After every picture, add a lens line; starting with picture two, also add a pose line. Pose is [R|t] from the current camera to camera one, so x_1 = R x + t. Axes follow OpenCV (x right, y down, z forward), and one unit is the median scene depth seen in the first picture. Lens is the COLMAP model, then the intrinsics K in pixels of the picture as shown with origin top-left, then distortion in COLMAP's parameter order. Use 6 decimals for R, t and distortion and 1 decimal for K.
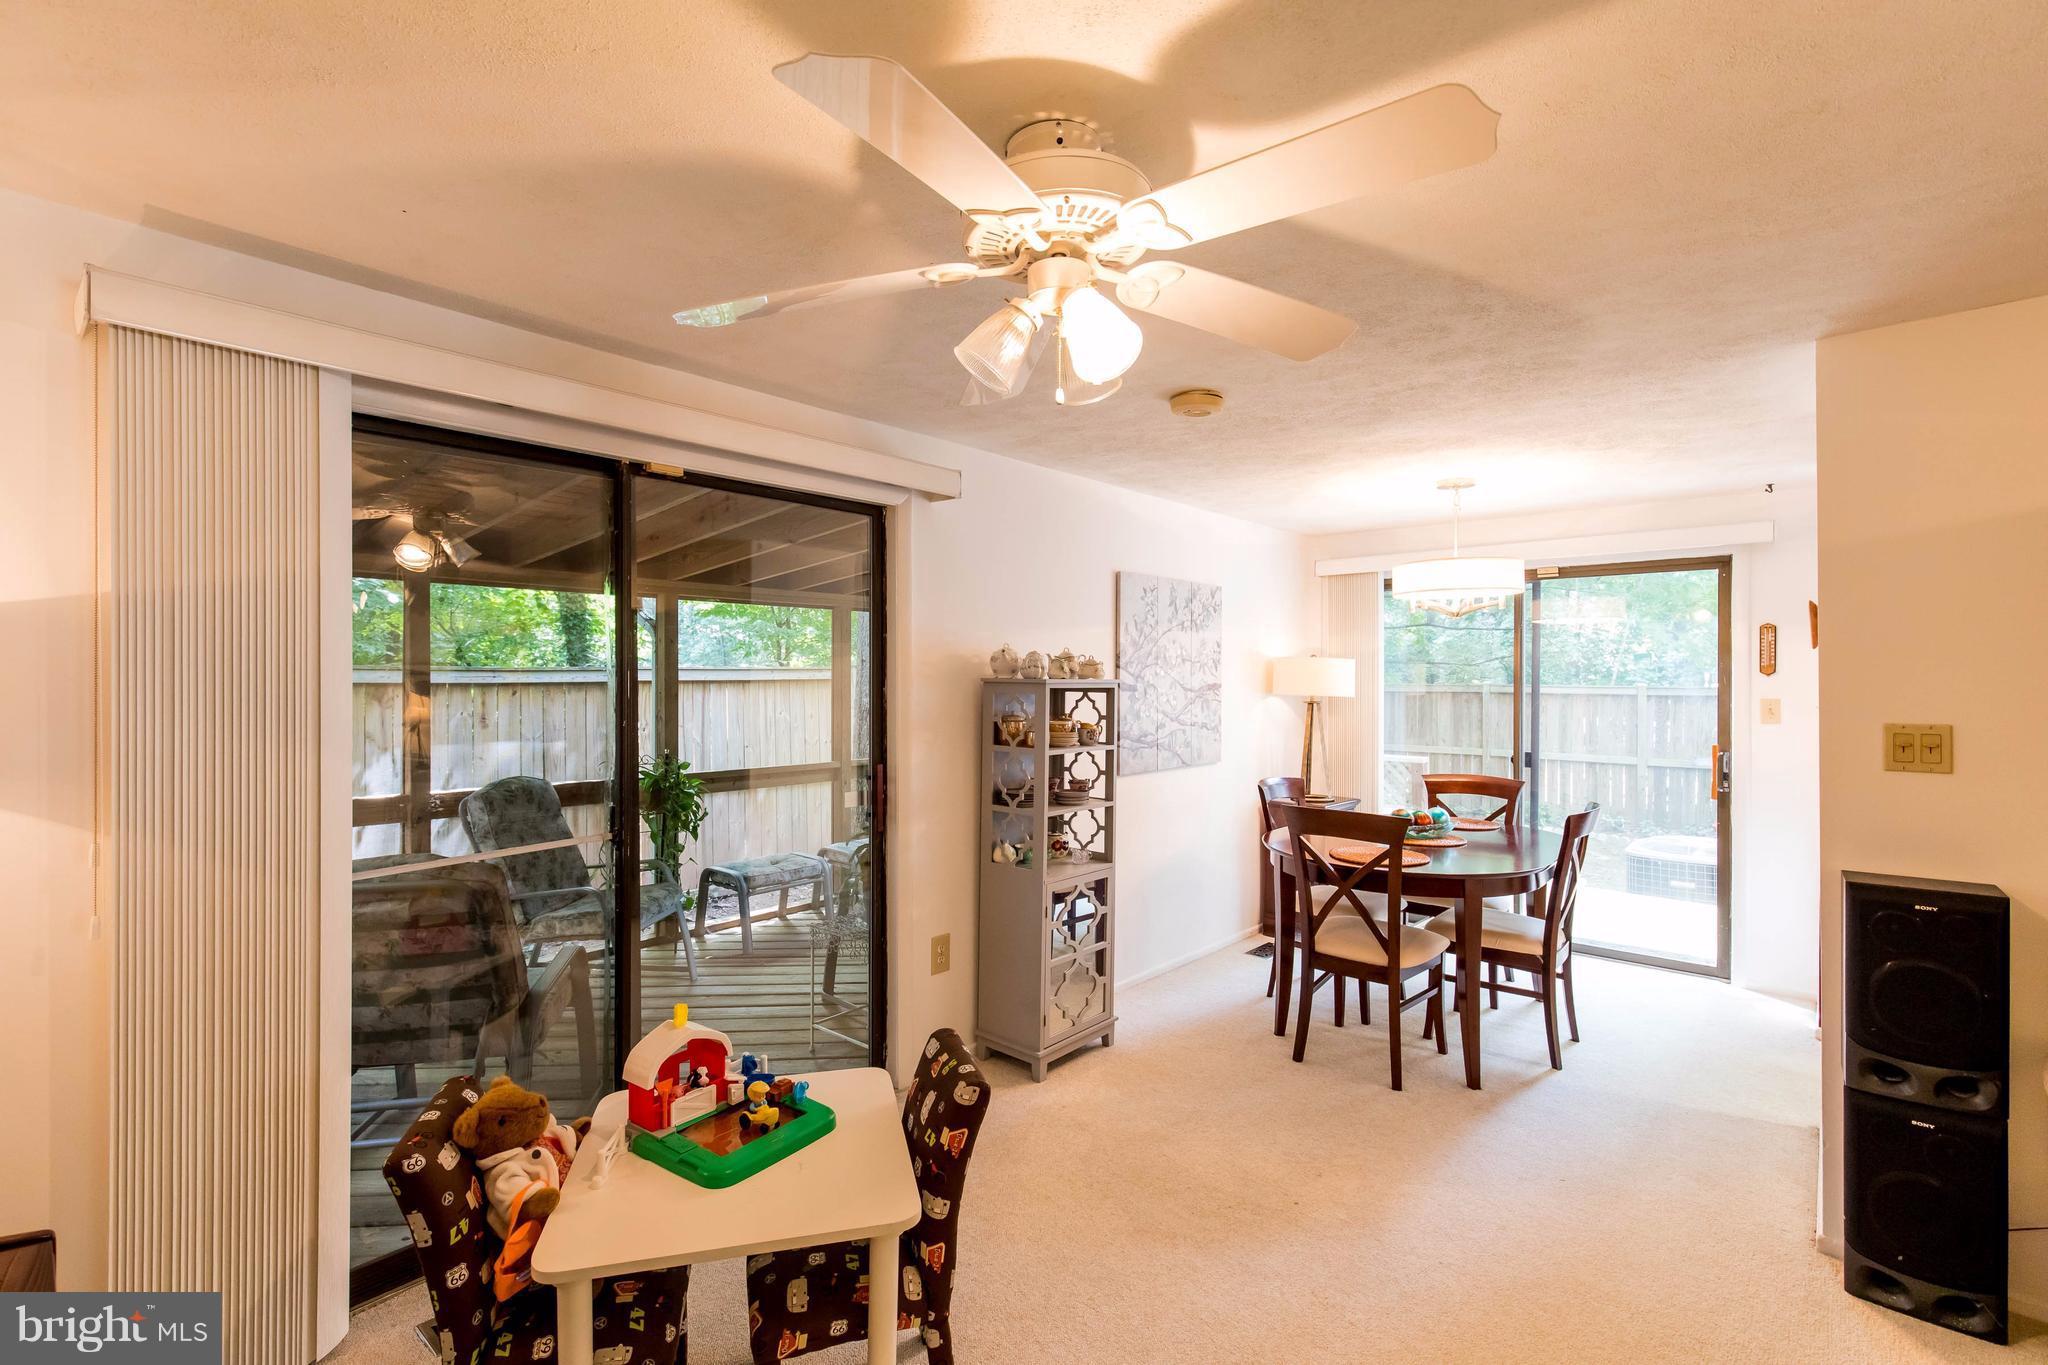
lens RADIAL K [[915.5, 0, 1024.7], [0, 915.5, 680.9], [0, 0, 1]] dist [0.010041, -0.002712]
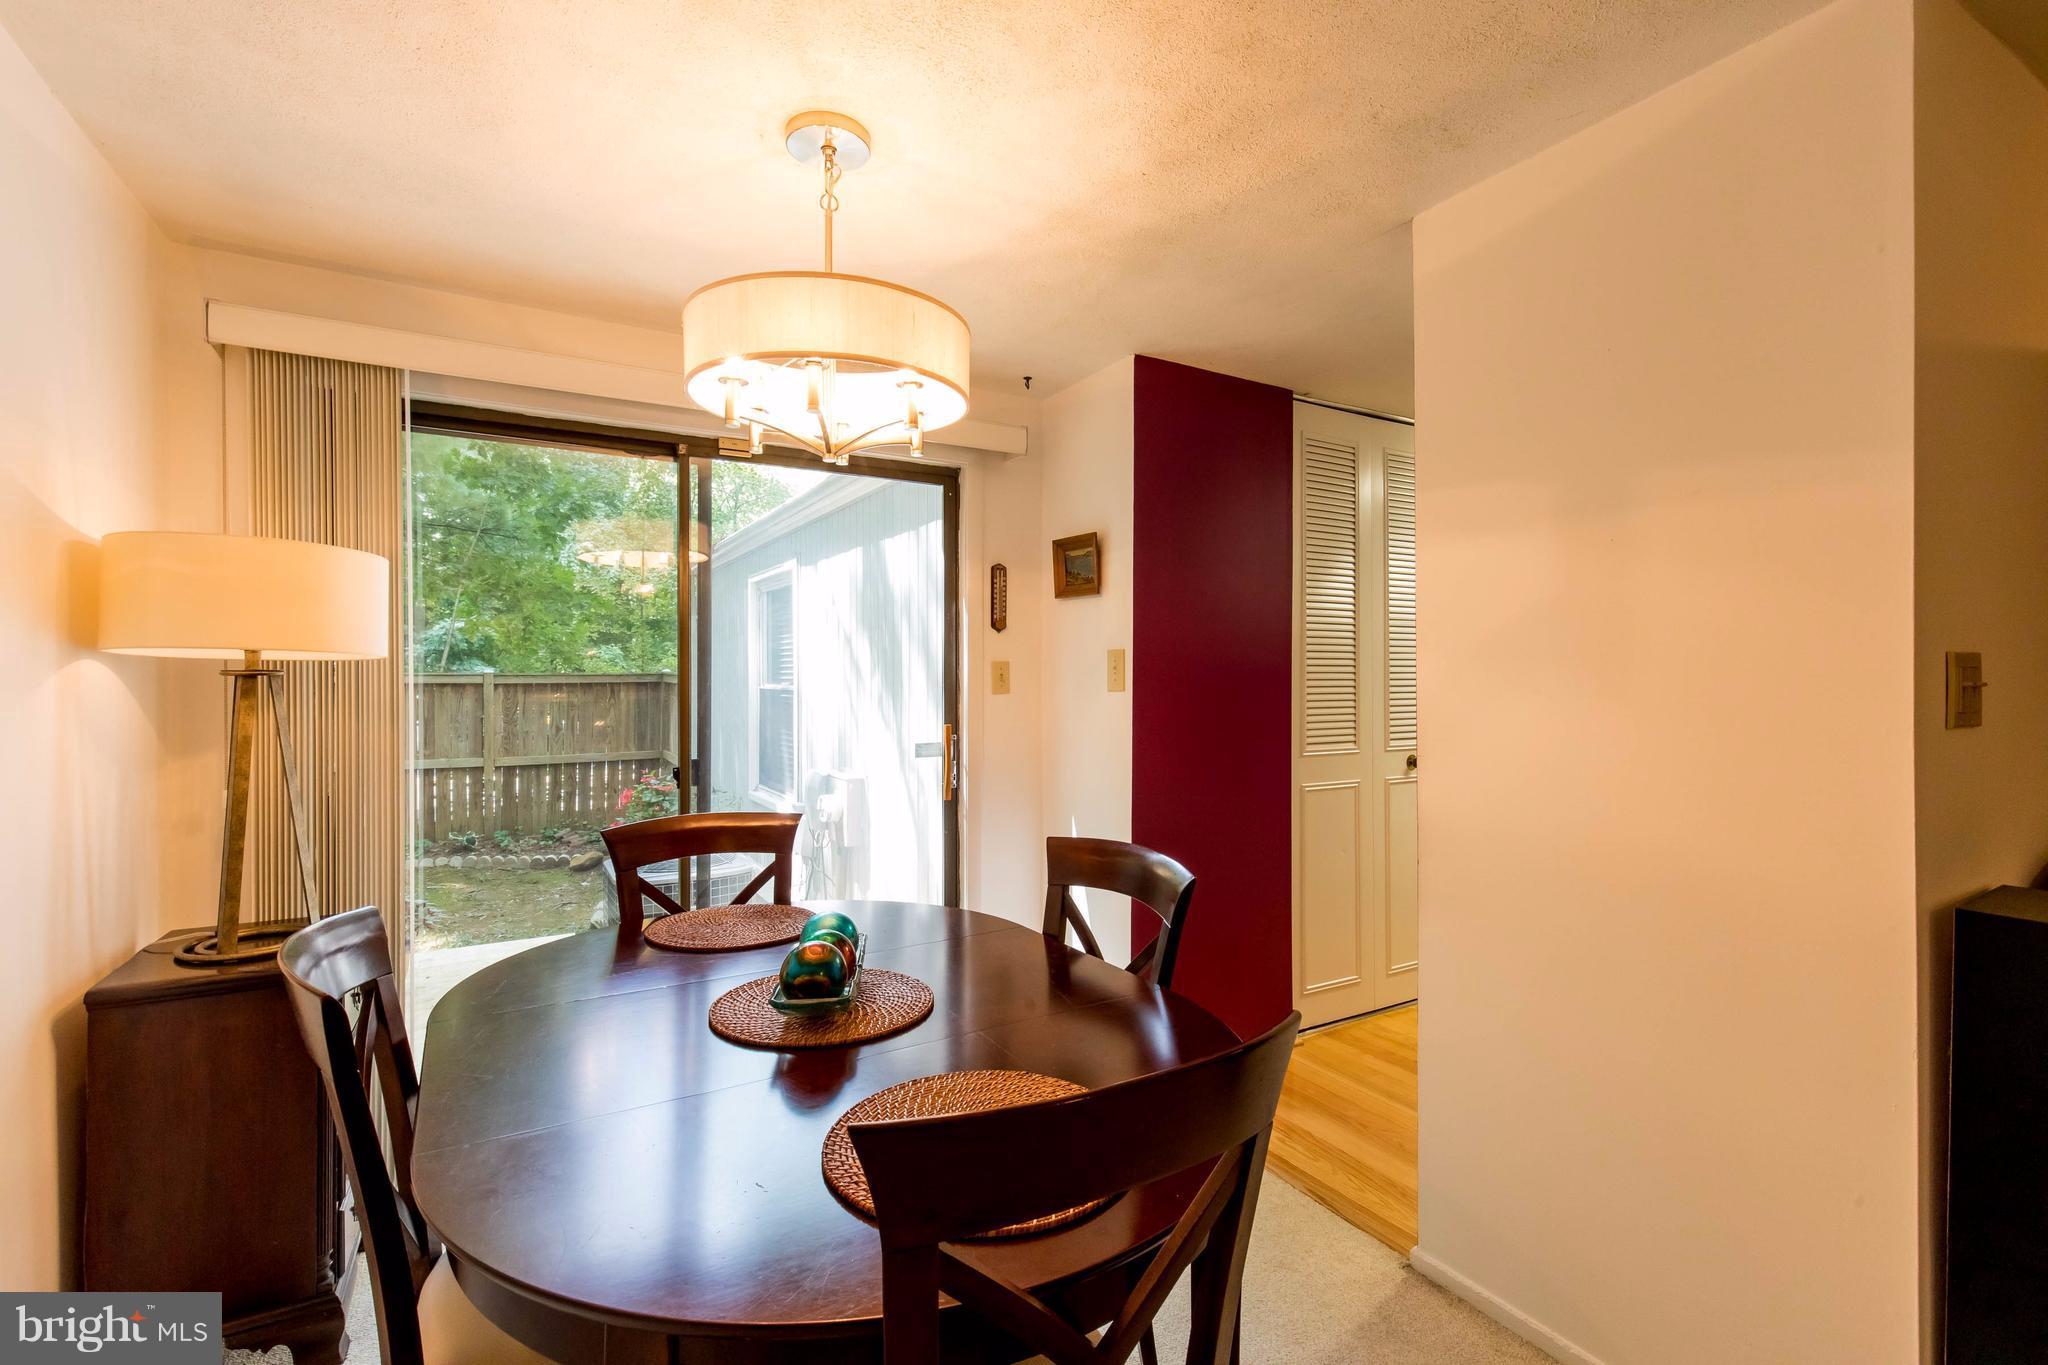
lens RADIAL K [[915.5, 0, 1021.5], [0, 915.5, 686.3], [0, 0, 1]] dist [0.010041, -0.002712]
pose [[0.322951, -0.010635, 0.946356, 0.101056], [0.004494, 0.999943, 0.009704, 0.037526], [-0.946405, 0.001119, 0.322980, 0.841246]]
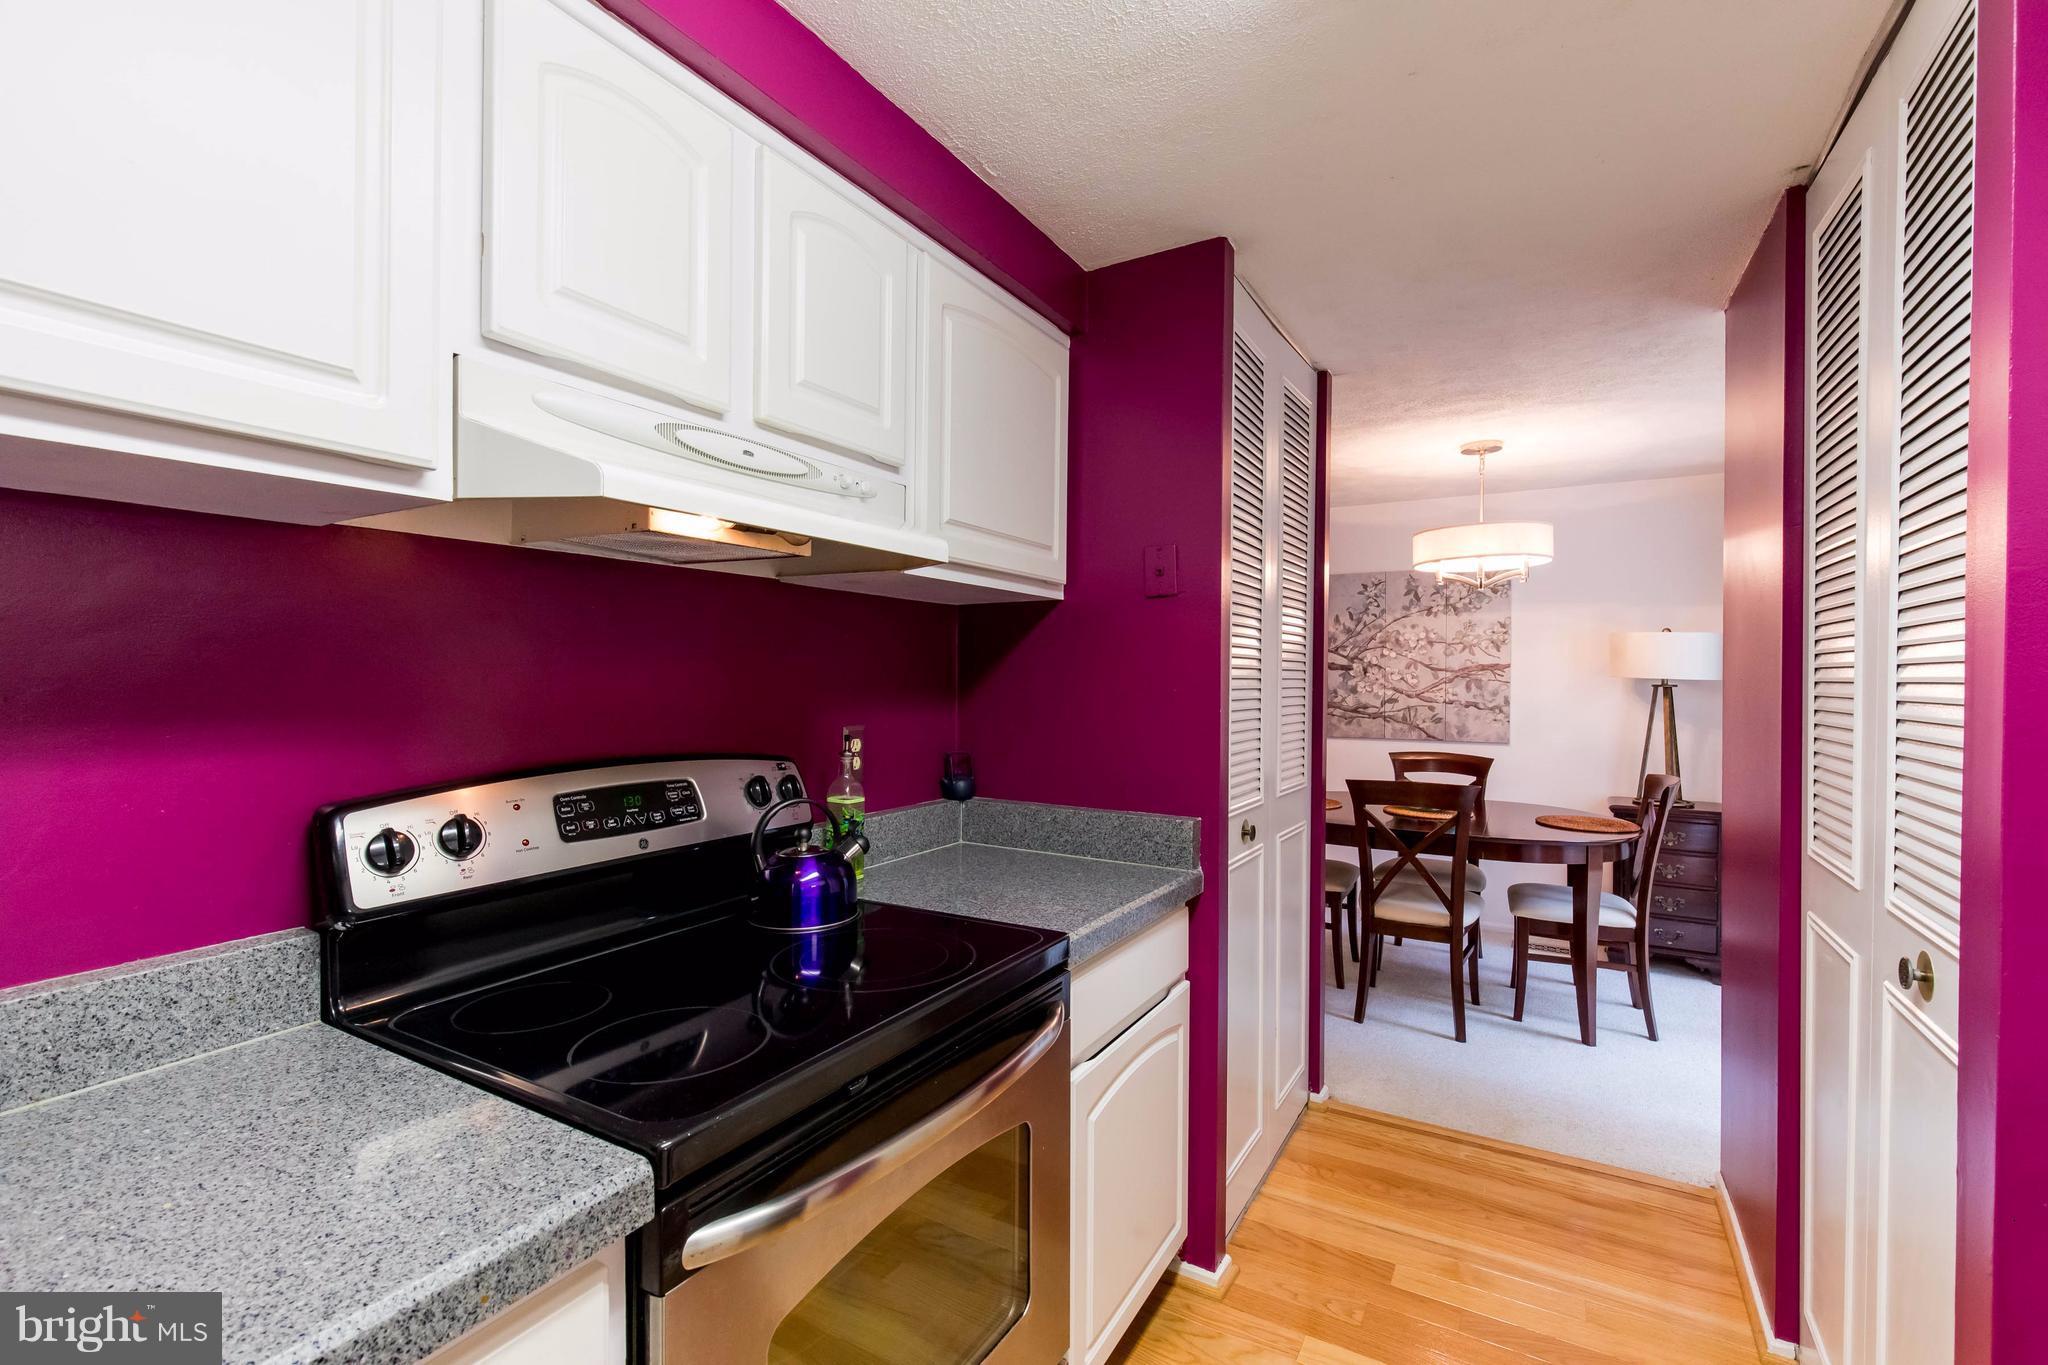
lens RADIAL K [[915.5, 0, 1029.3], [0, 915.5, 681.0], [0, 0, 1]] dist [0.010041, -0.002712]
pose [[0.203087, 0.009535, -0.979114, 1.411355], [-0.004260, 0.999952, 0.008854, 0.019053], [0.979151, 0.002373, 0.203118, 0.382981]]
